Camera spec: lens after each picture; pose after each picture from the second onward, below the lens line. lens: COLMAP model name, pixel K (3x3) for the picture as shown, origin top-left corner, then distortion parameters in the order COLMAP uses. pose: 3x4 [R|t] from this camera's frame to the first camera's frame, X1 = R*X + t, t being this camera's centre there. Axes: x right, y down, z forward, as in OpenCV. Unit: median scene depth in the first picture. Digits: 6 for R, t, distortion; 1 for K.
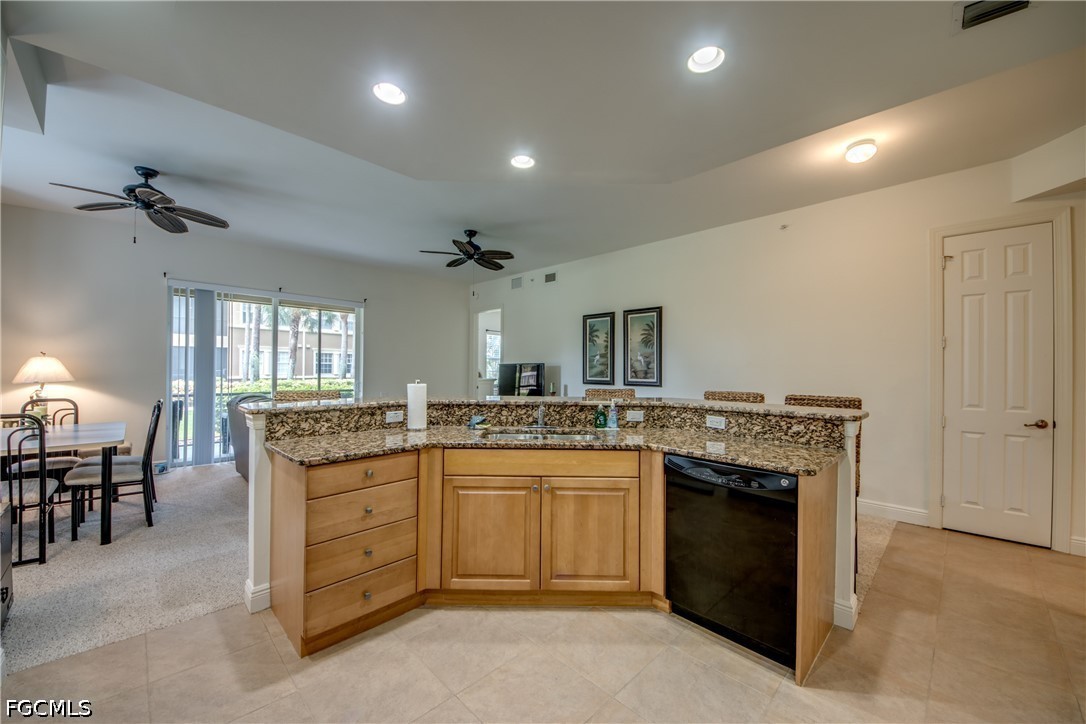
lens RADIAL K [[400.1, 0, 543.6], [0, 400.1, 367.2], [0, 0, 1]] dist [0.001009, -0.000024]
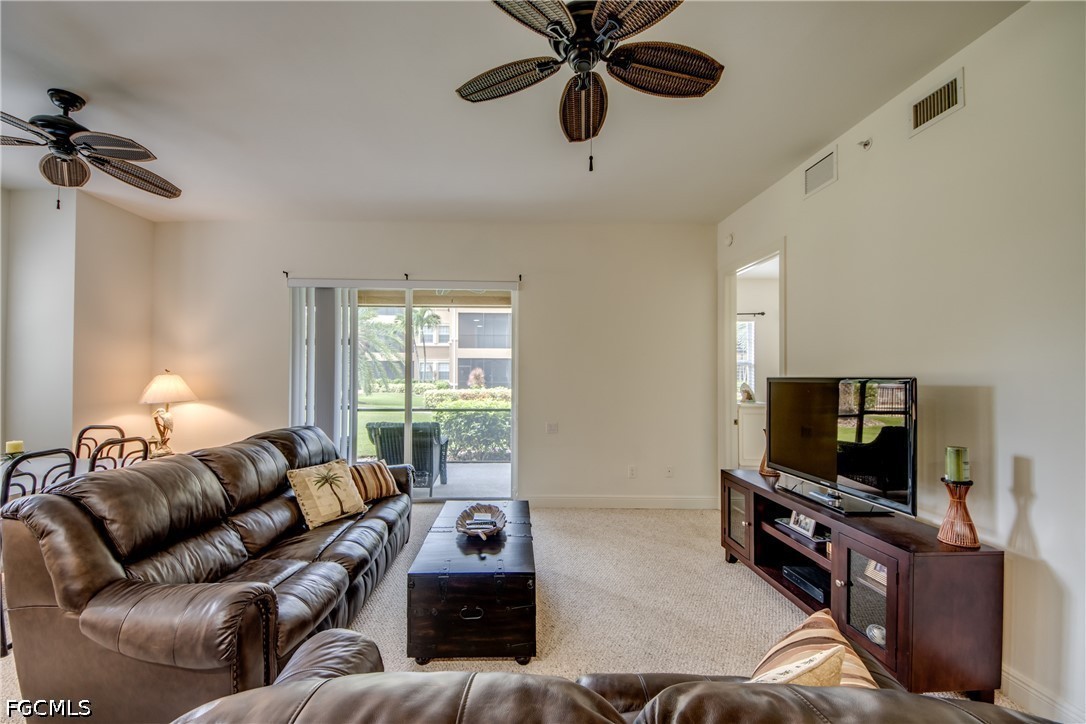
lens RADIAL K [[426.5, 0, 515.1], [0, 426.5, 362.8], [0, 0, 1]] dist [-0.007044, -0.000237]
pose [[0.714082, -0.023163, -0.699679, 0.012998], [0.006452, 0.999628, -0.026509, -0.021331], [0.700032, 0.014416, 0.713966, 0.830831]]
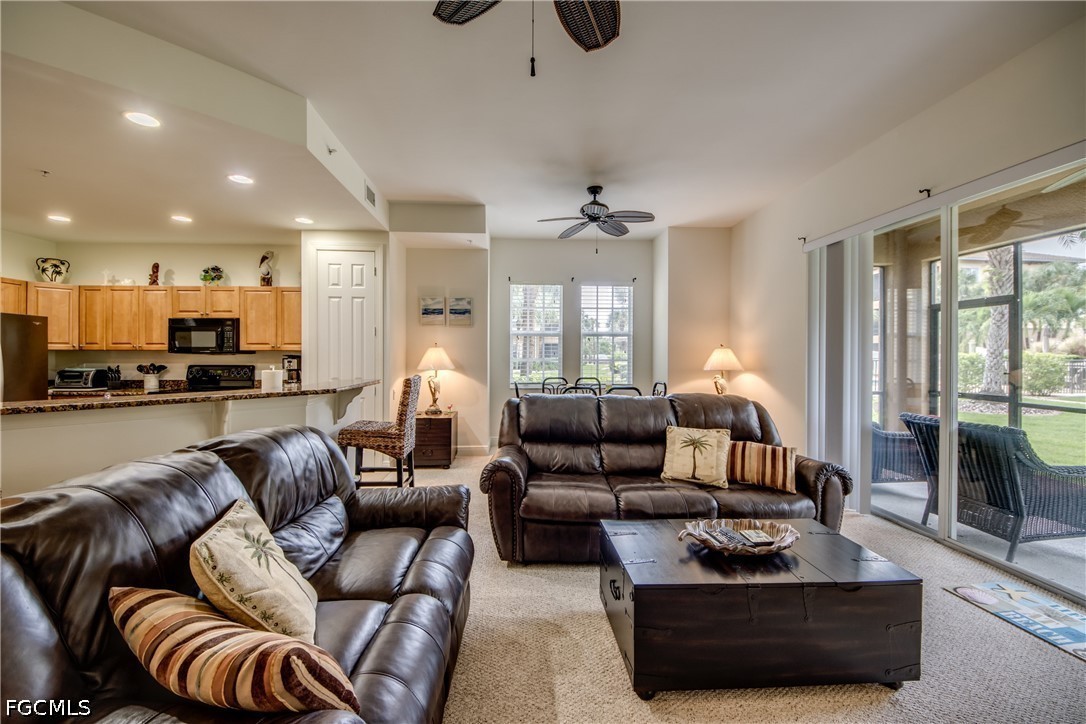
lens RADIAL K [[415.2, 0, 542.8], [0, 415.2, 353.9], [0, 0, 1]] dist [0.044760, -0.028751]
pose [[-0.669383, -0.009600, -0.742855, 0.007506], [-0.003192, 0.999944, -0.010046, 0.004478], [0.742910, -0.004353, -0.669377, 1.380690]]
